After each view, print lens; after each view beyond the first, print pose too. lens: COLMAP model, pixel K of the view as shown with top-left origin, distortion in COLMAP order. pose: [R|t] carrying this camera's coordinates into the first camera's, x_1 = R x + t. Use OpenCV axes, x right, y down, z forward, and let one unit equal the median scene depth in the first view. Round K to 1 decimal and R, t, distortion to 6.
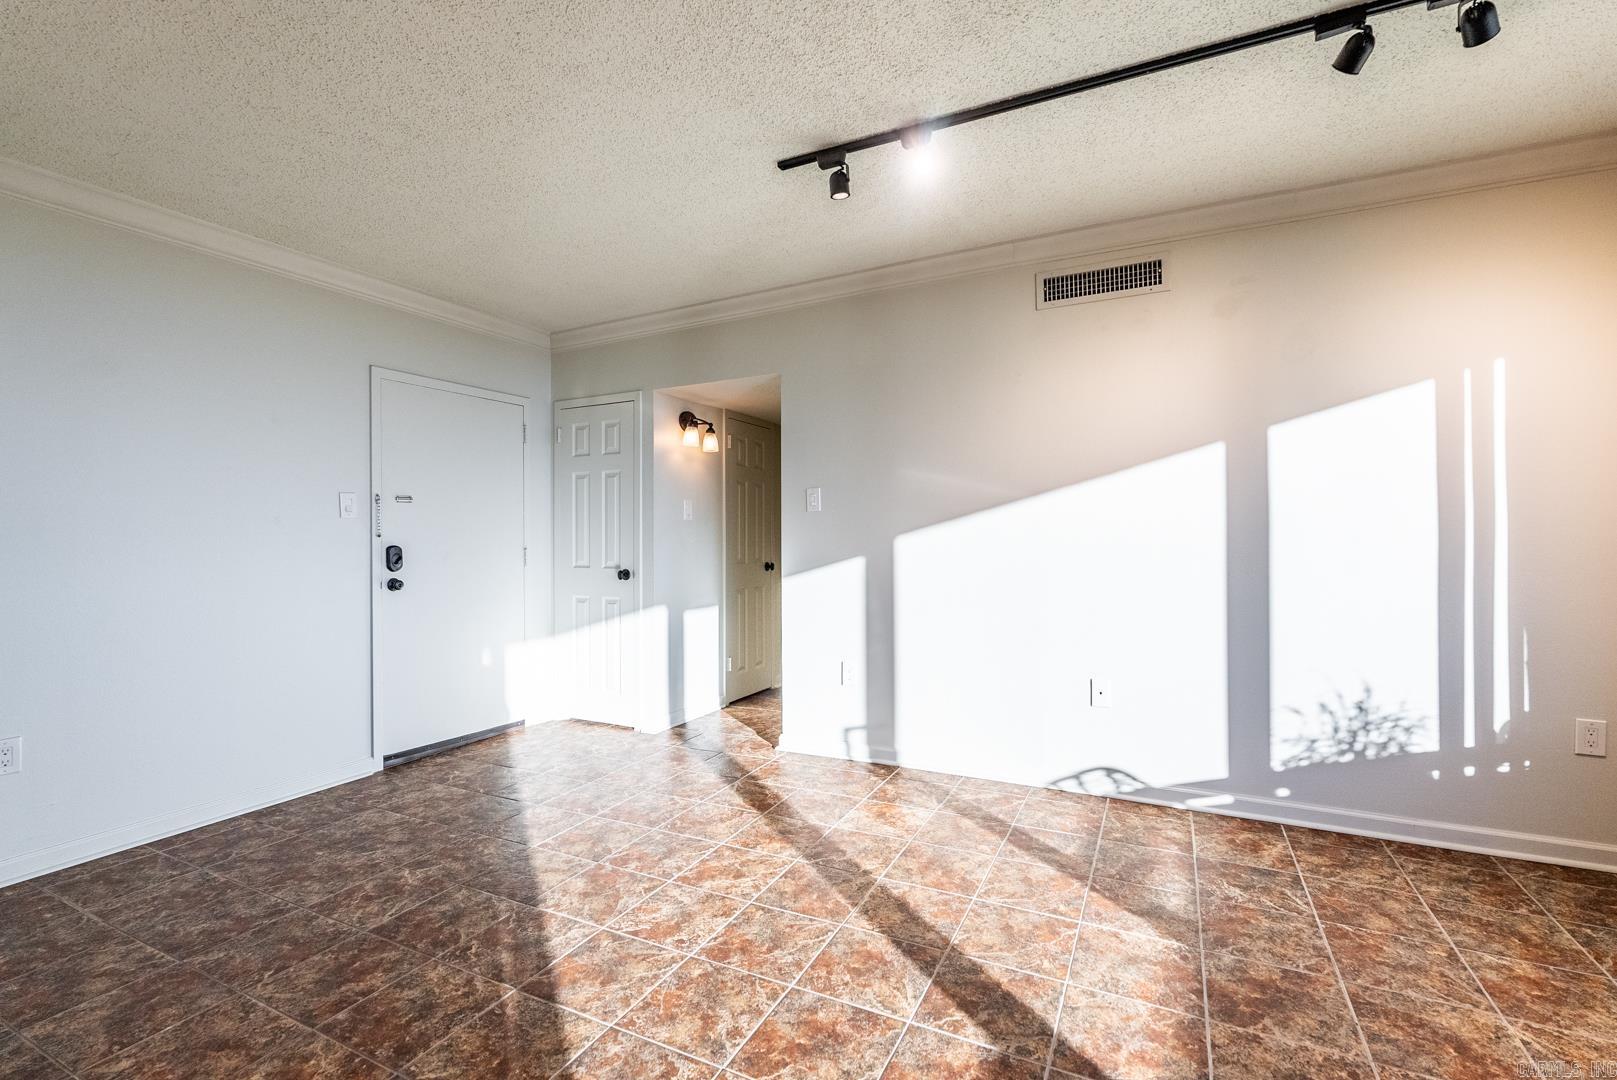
lens RADIAL K [[715.5, 0, 815.5], [0, 715.5, 538.7], [0, 0, 1]] dist [-0.009871, 0.001926]
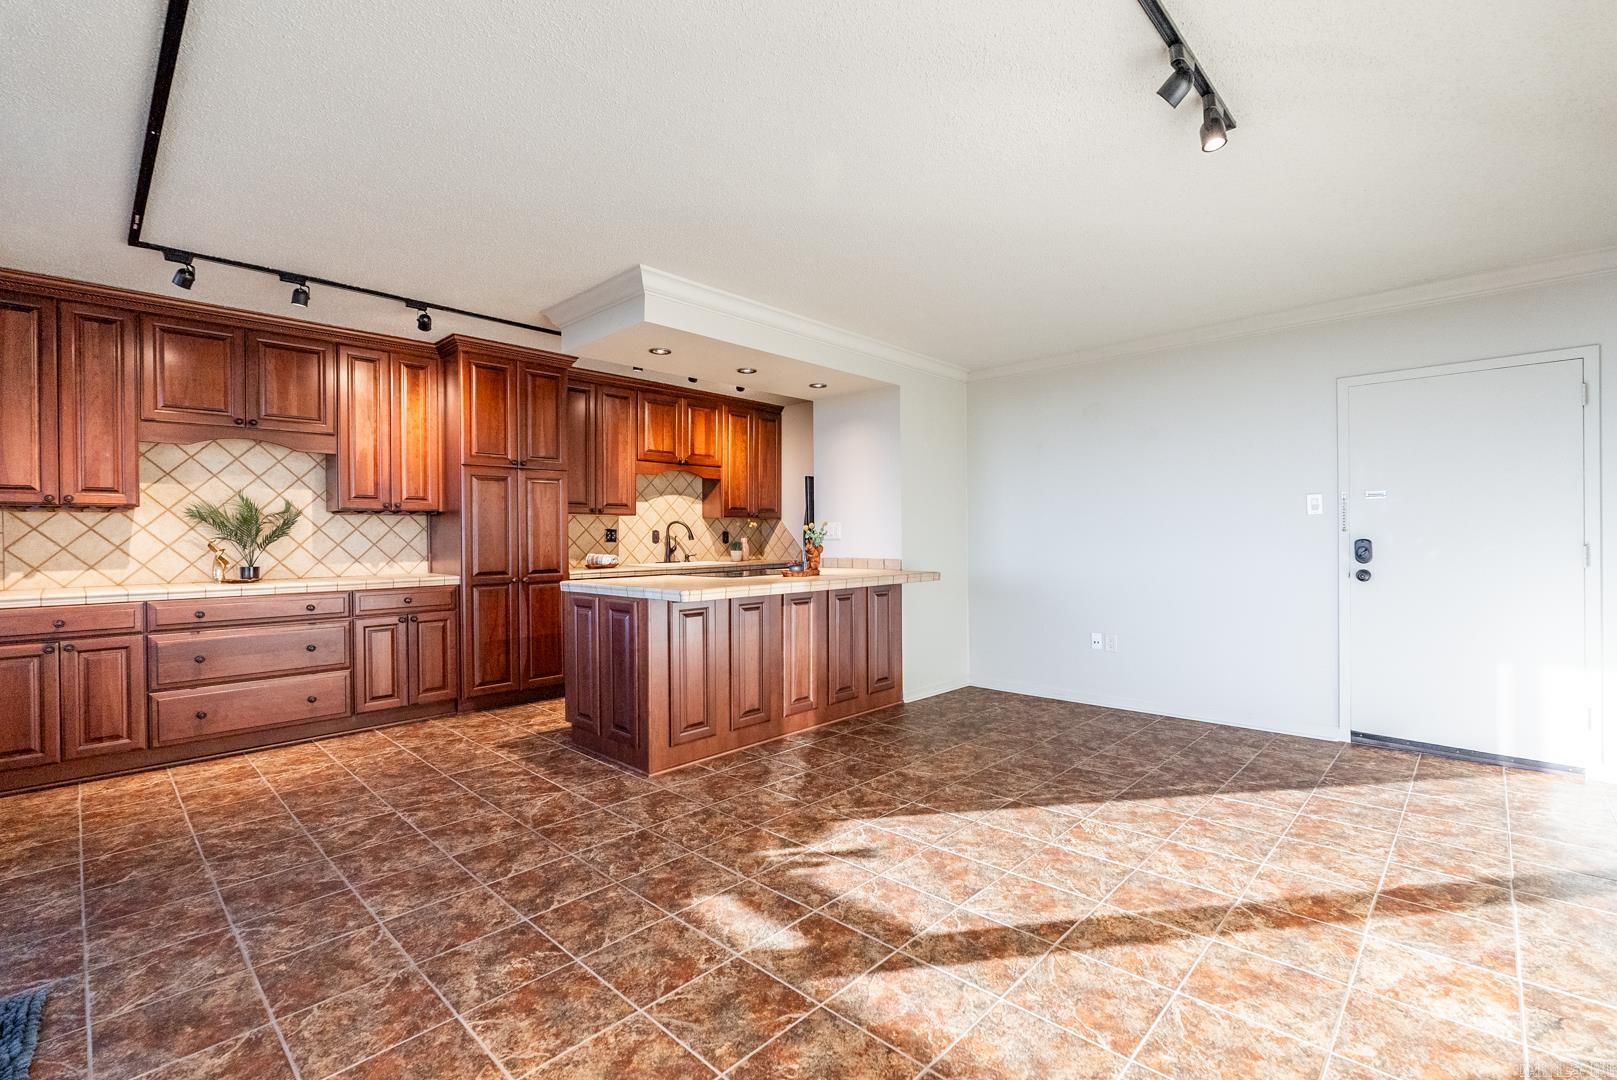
lens RADIAL K [[715.5, 0, 811.4], [0, 715.5, 539.1], [0, 0, 1]] dist [-0.009871, 0.001926]
pose [[-0.297749, 0.012322, -0.954565, 1.024778], [0.007650, 0.999915, 0.010521, -0.012832], [0.954613, -0.004169, -0.297818, 0.793378]]
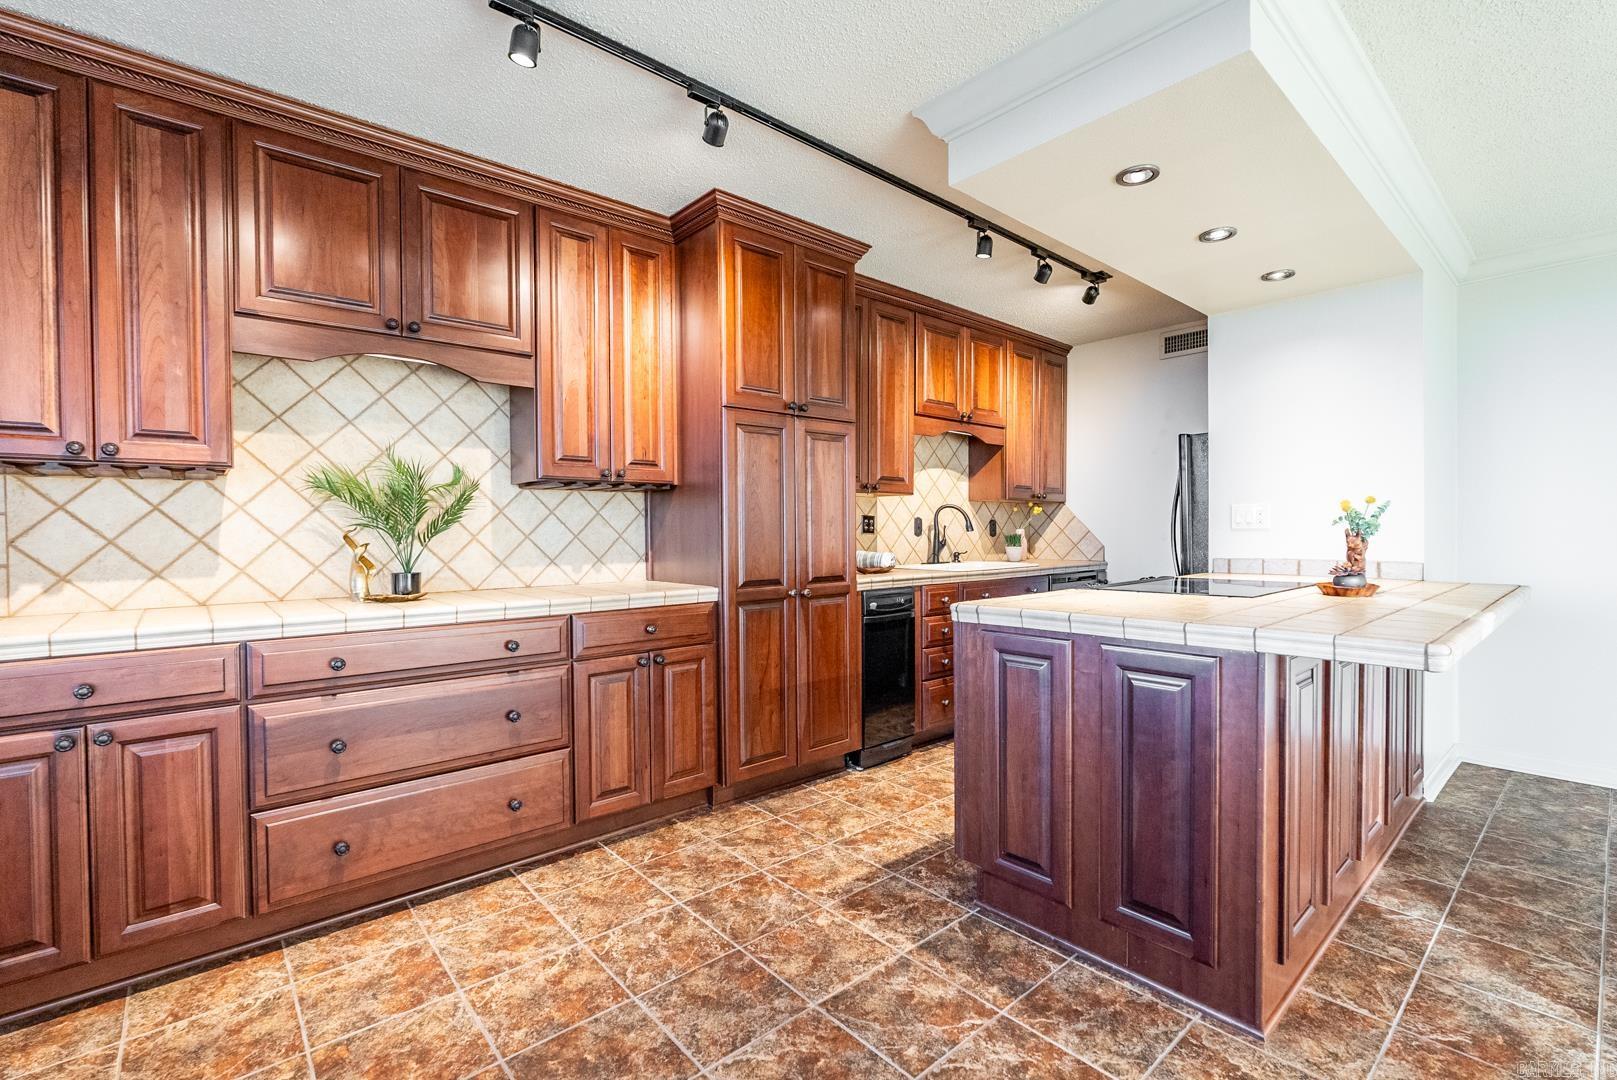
lens RADIAL K [[715.5, 0, 807.6], [0, 715.5, 542.3], [0, 0, 1]] dist [-0.009871, 0.001926]
pose [[-0.383893, 0.022885, -0.923094, 0.513886], [0.008420, 0.999738, 0.021284, 0.000408], [0.923339, 0.000399, -0.383985, -0.088698]]
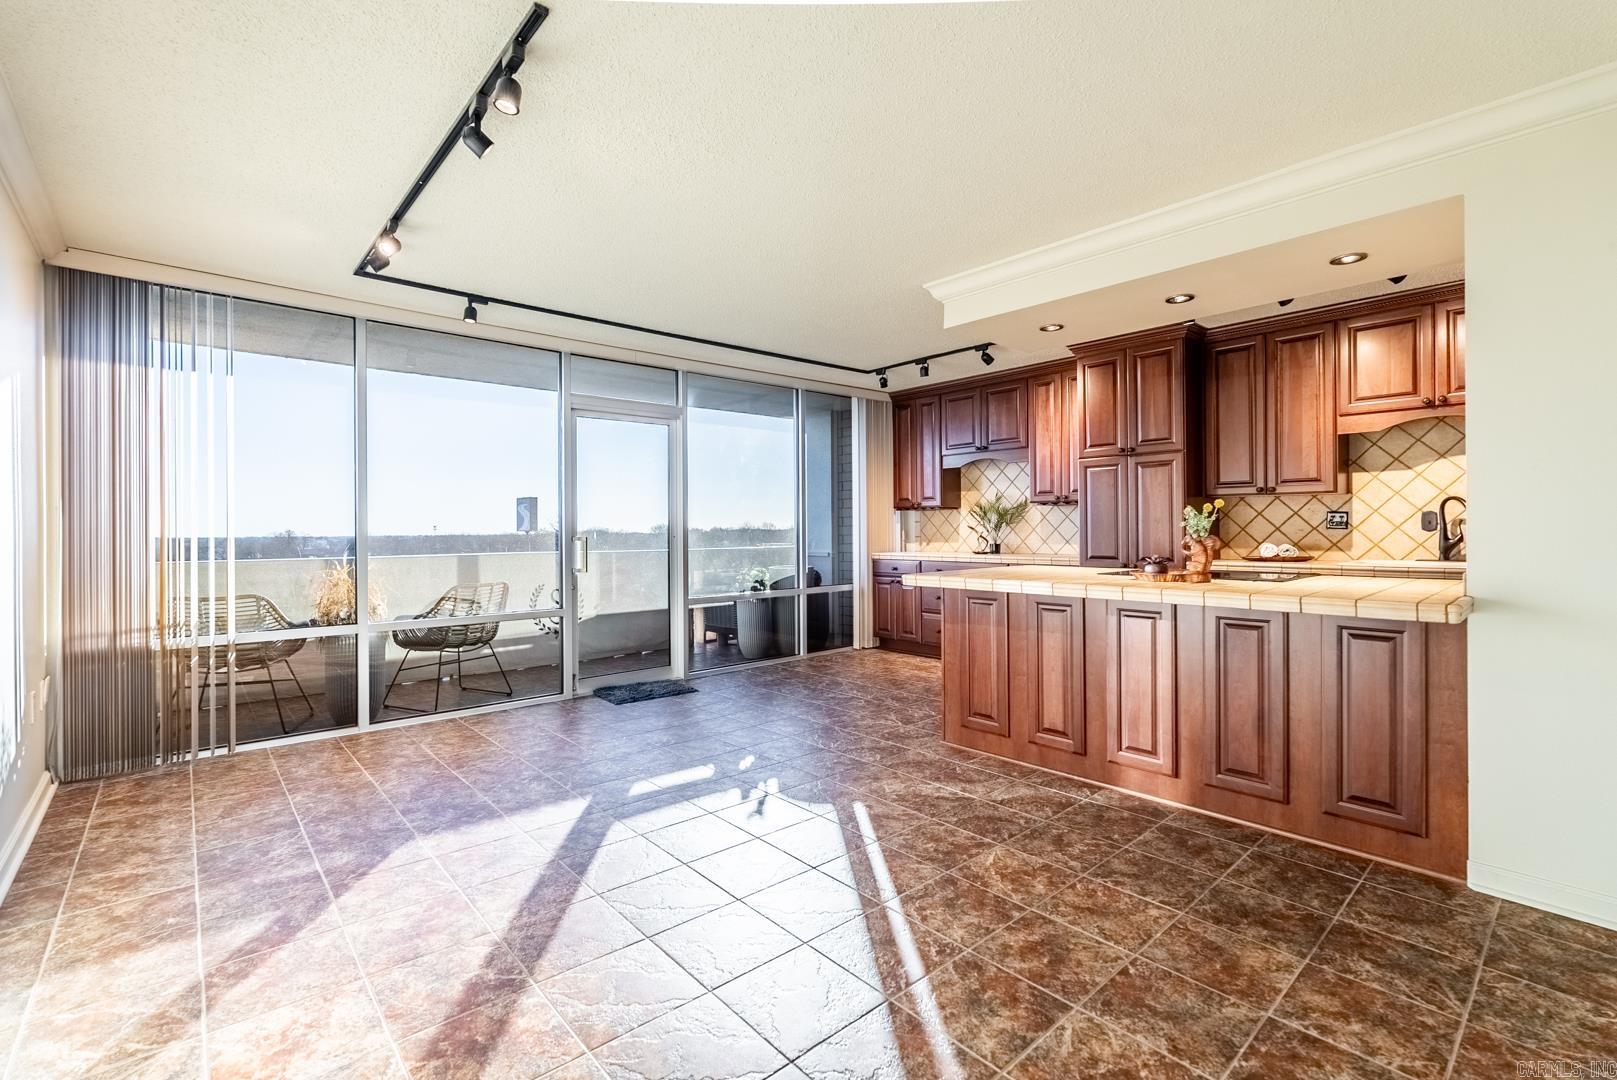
lens RADIAL K [[715.5, 0, 807.0], [0, 715.5, 526.9], [0, 0, 1]] dist [-0.009871, 0.001926]
pose [[-0.925326, 0.014310, 0.378903, -0.578963], [0.014412, 0.999893, -0.002567, -0.001613], [-0.378900, 0.003086, -0.925433, 1.631772]]
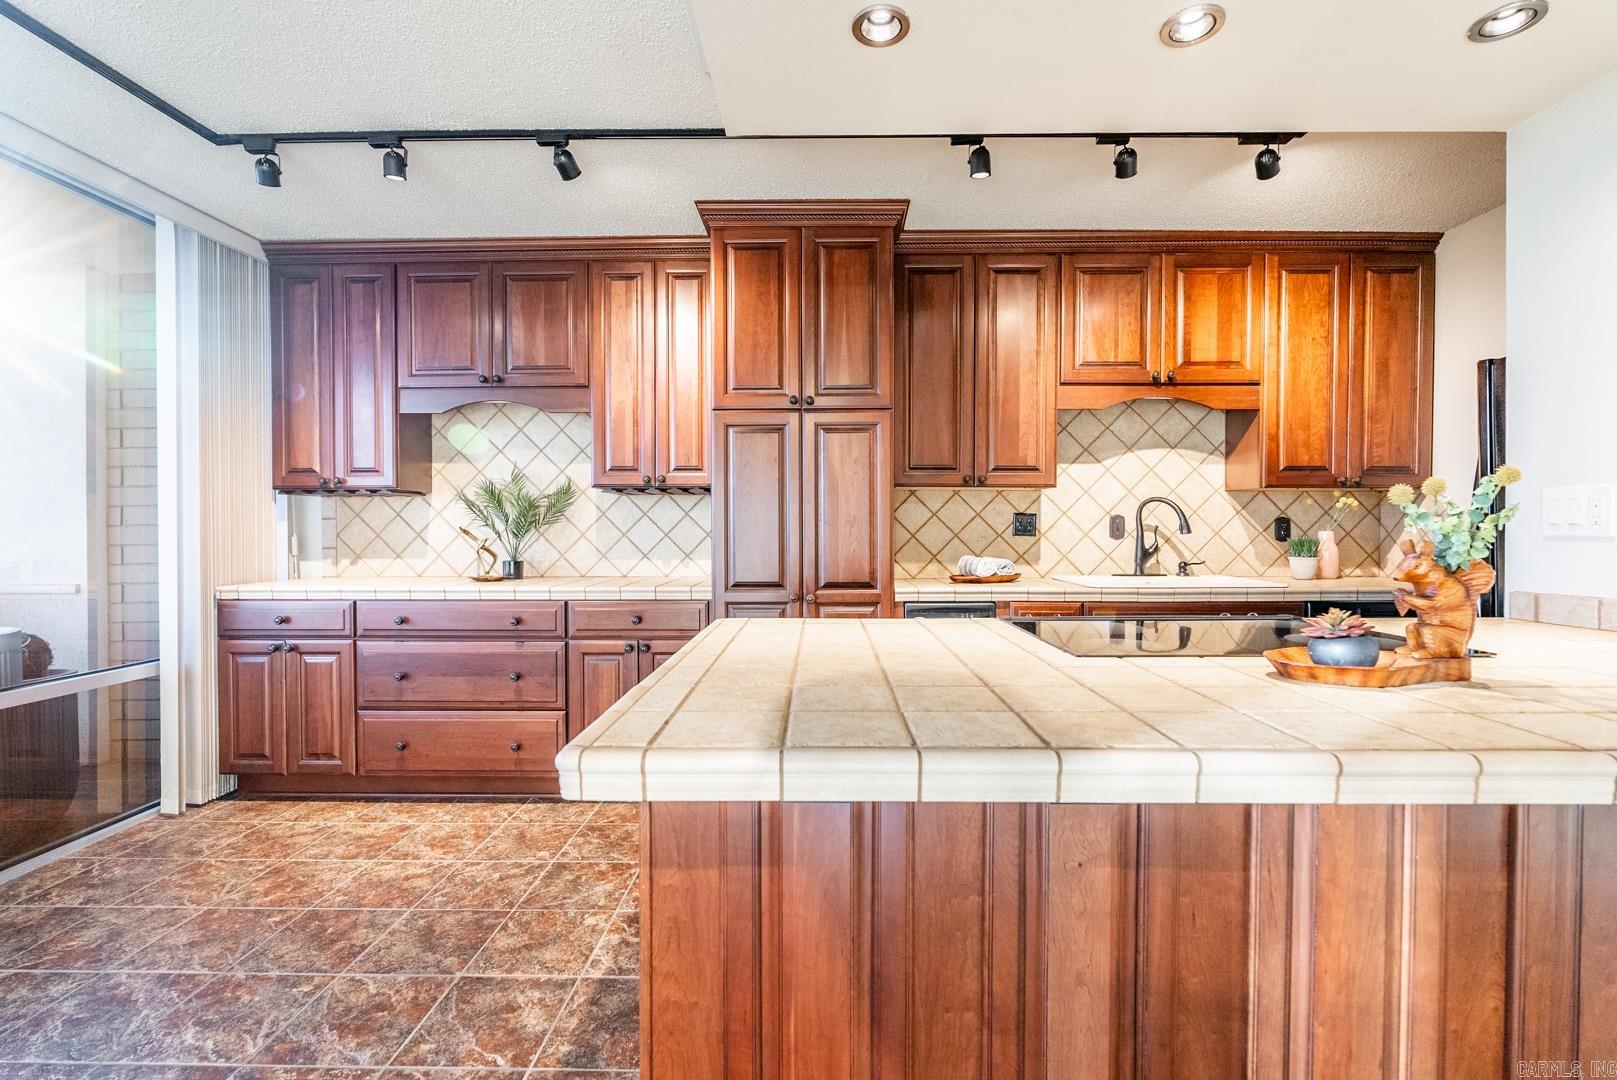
lens RADIAL K [[715.5, 0, 814.6], [0, 715.5, 537.5], [0, 0, 1]] dist [-0.009871, 0.001926]
pose [[-0.903744, 0.011506, -0.427919, -0.160661], [0.005138, 0.999858, 0.016032, -0.002980], [0.428043, 0.012290, -0.903675, 0.495539]]
